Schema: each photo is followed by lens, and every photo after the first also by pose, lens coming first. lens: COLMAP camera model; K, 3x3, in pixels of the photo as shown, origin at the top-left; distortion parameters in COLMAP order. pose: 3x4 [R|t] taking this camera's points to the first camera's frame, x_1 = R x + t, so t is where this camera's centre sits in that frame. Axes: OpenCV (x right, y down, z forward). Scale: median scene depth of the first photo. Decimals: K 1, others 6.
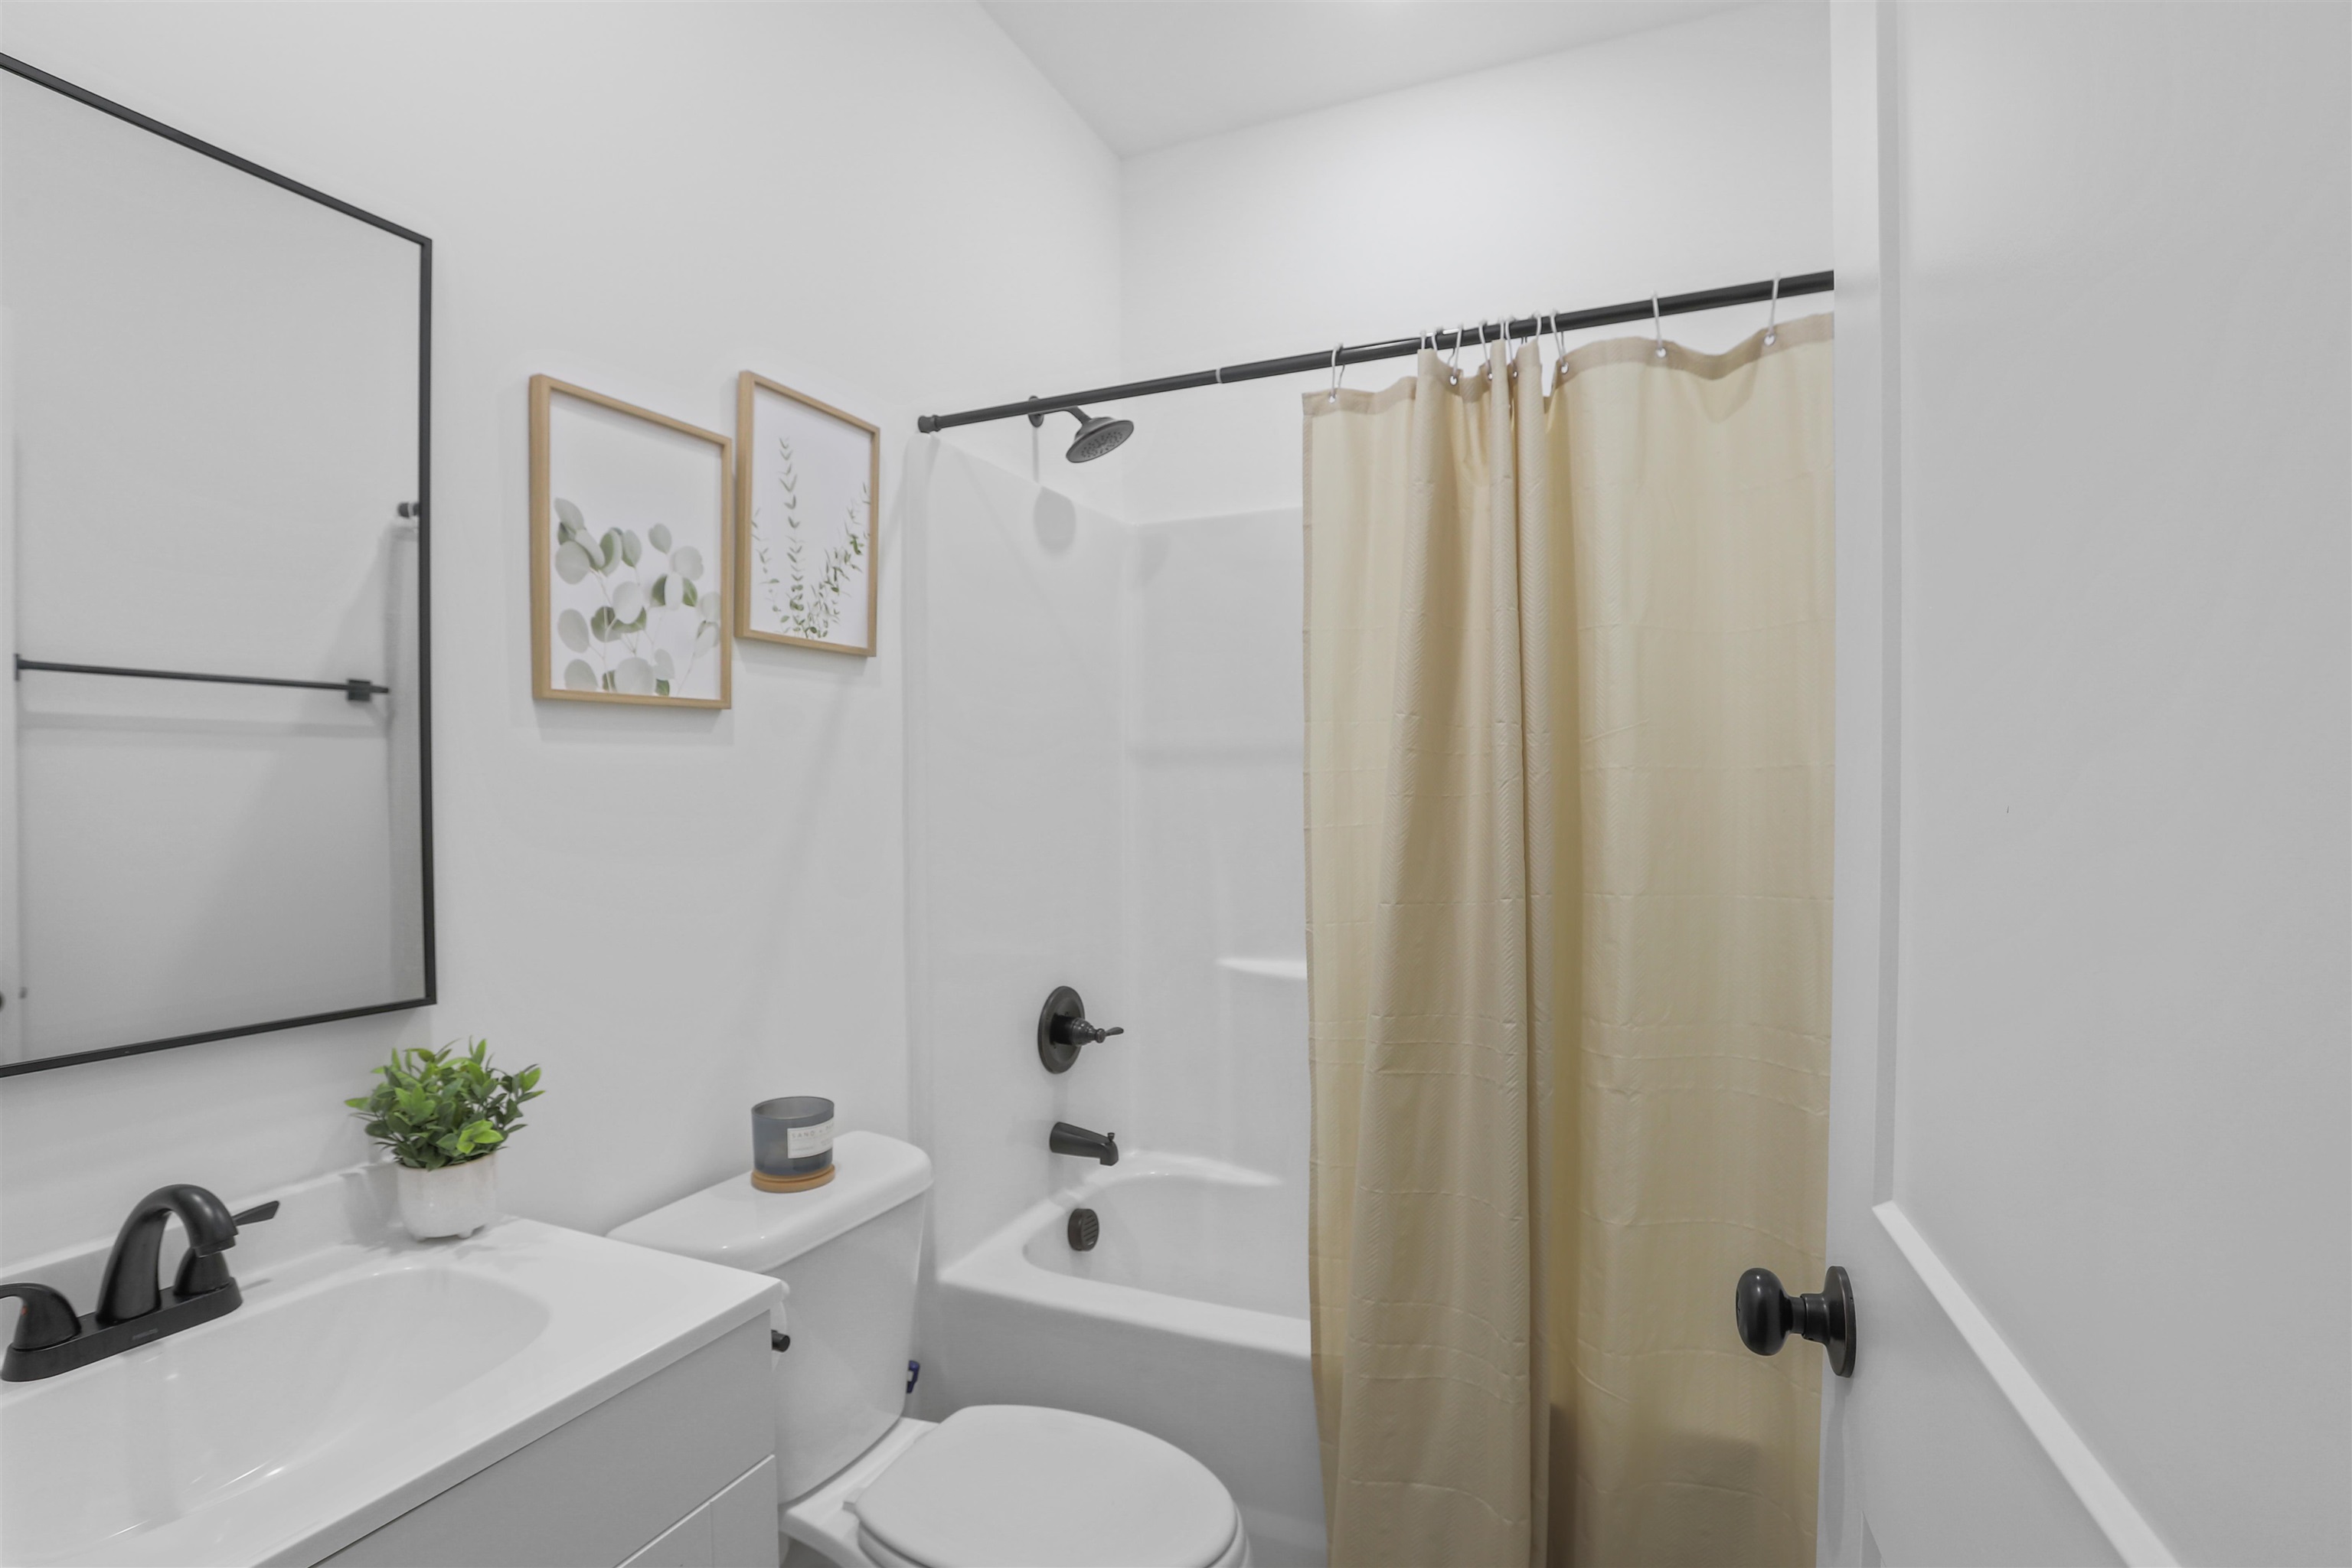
lens RADIAL K [[1157.2, 0, 1178.3], [0, 1157.2, 797.9], [0, 0, 1]] dist [-0.058902, 0.020972]
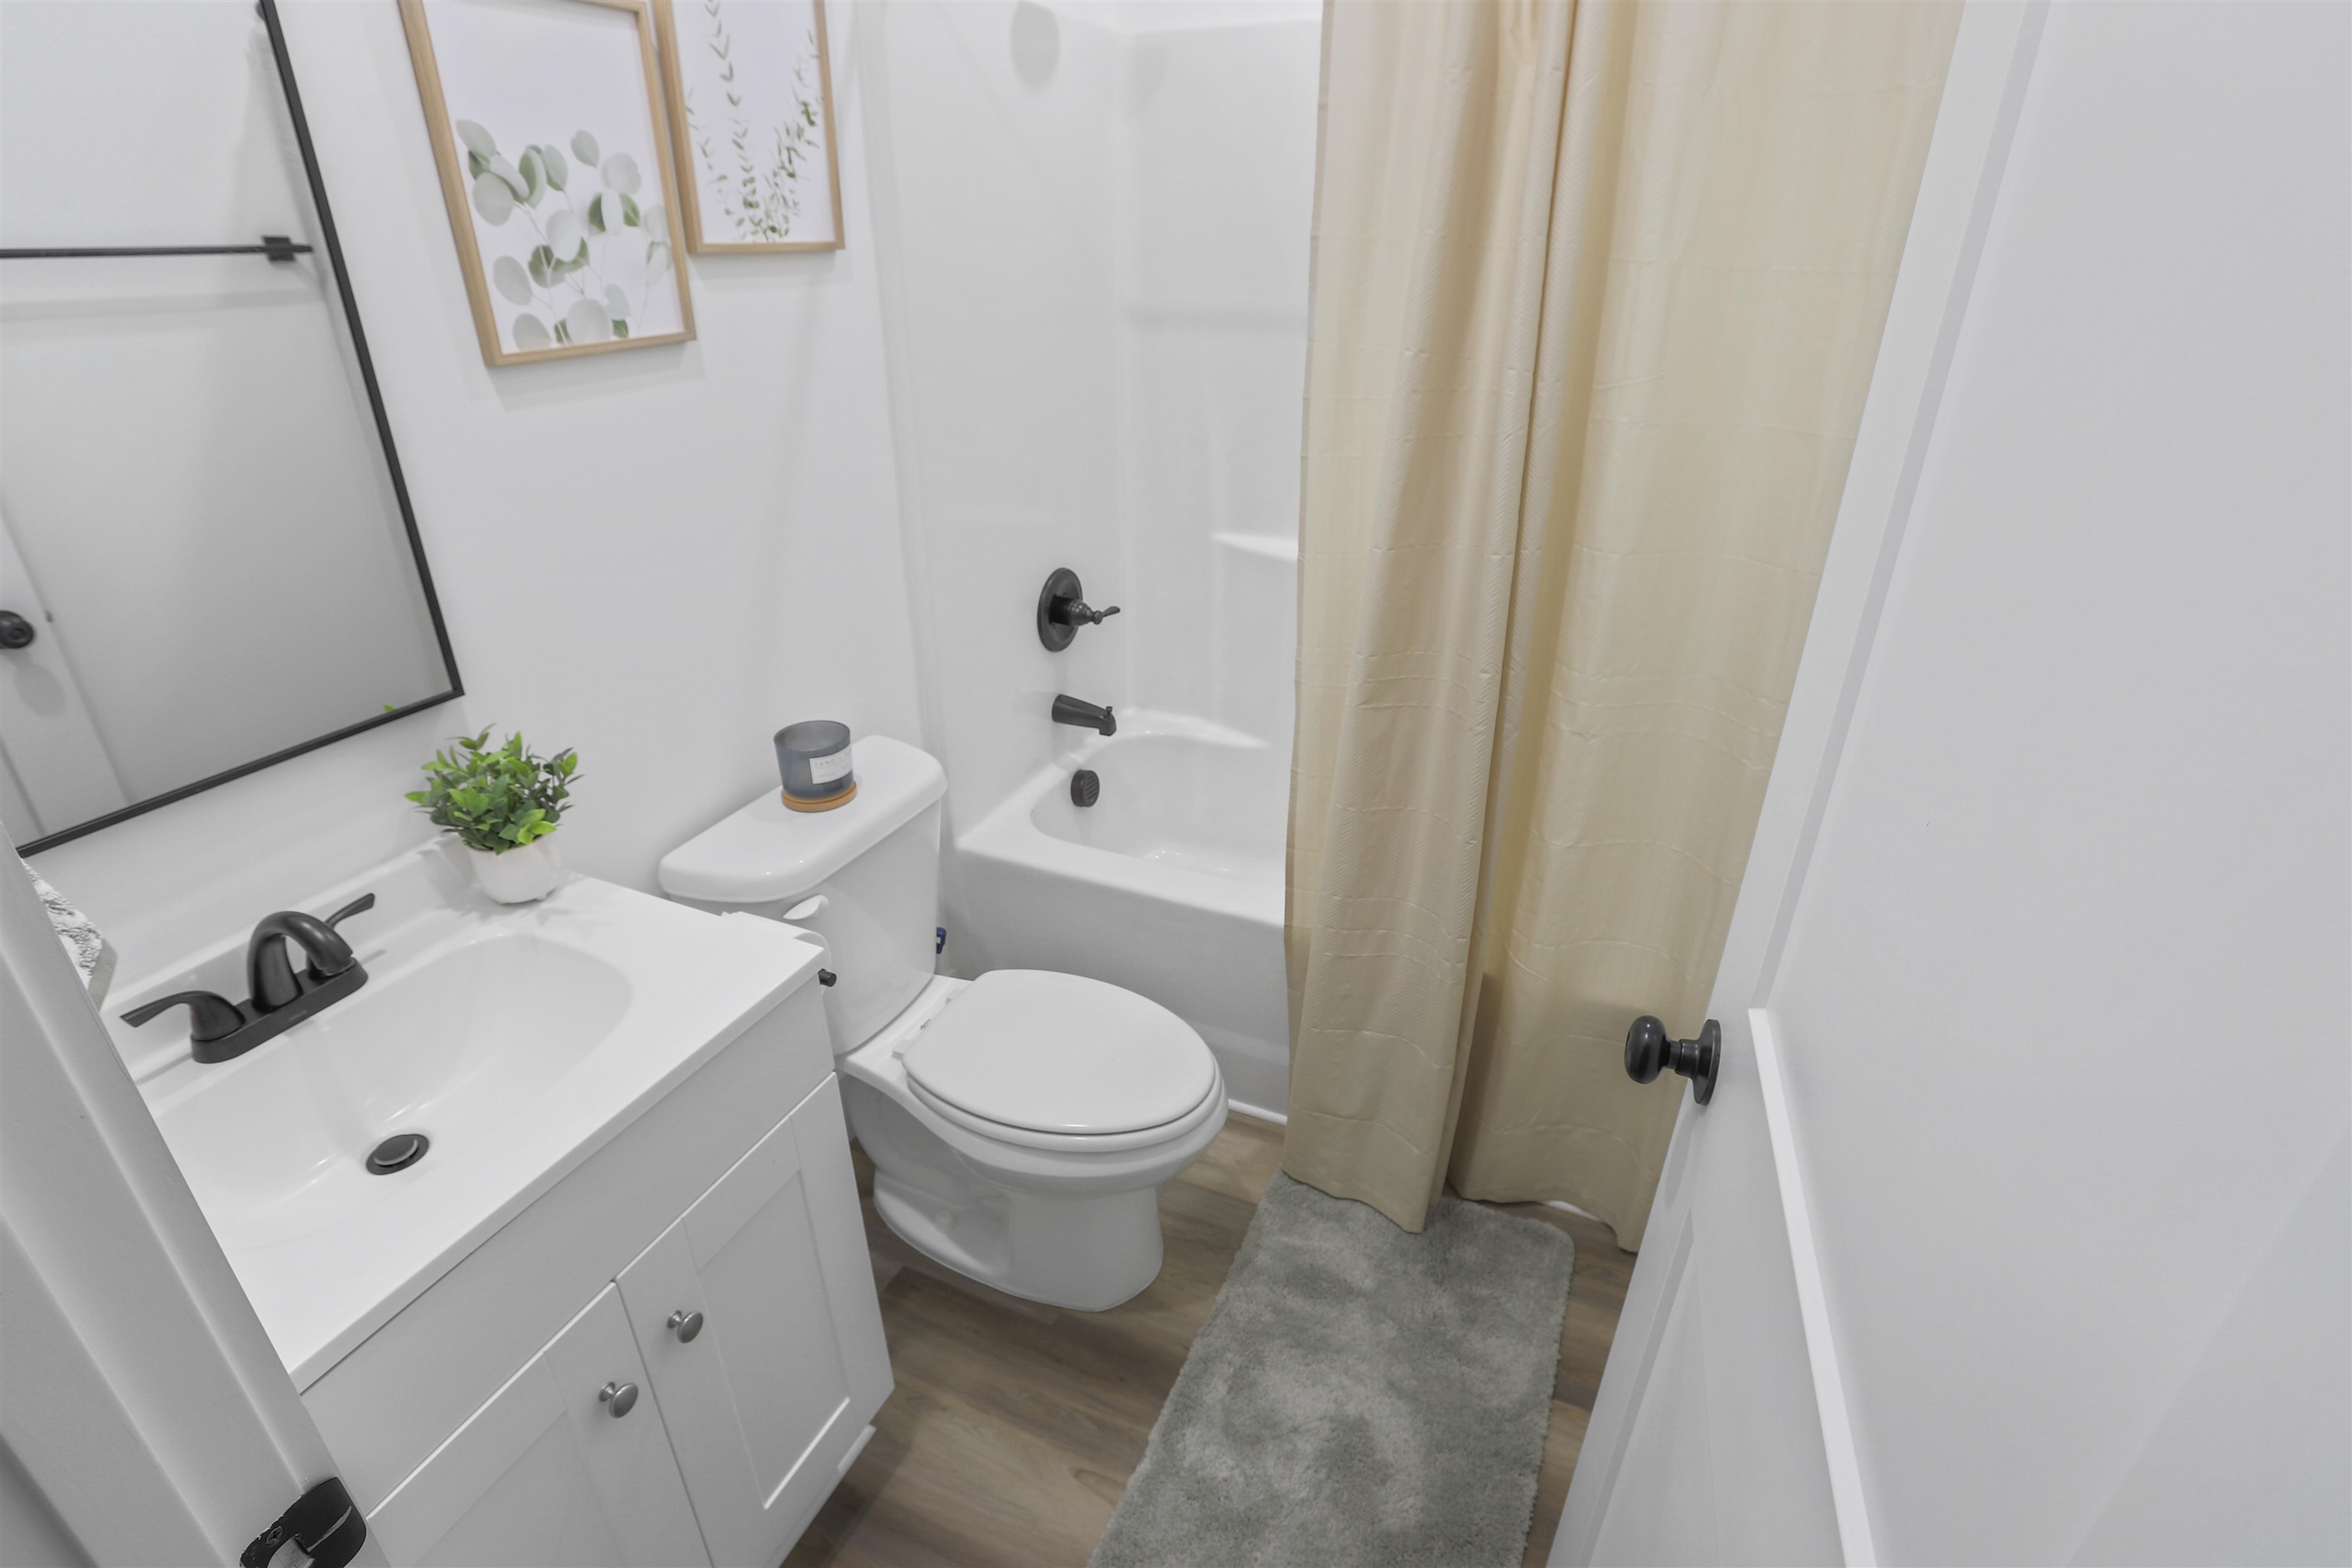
lens RADIAL K [[1134.1, 0, 1185.3], [0, 1134.1, 792.6], [0, 0, 1]] dist [-0.073246, 0.034343]
pose [[0.999918, 0.009560, 0.008568, 0.006001], [-0.012303, 0.904144, 0.427051, -0.139641], [-0.003664, -0.427121, 0.904187, 0.020222]]
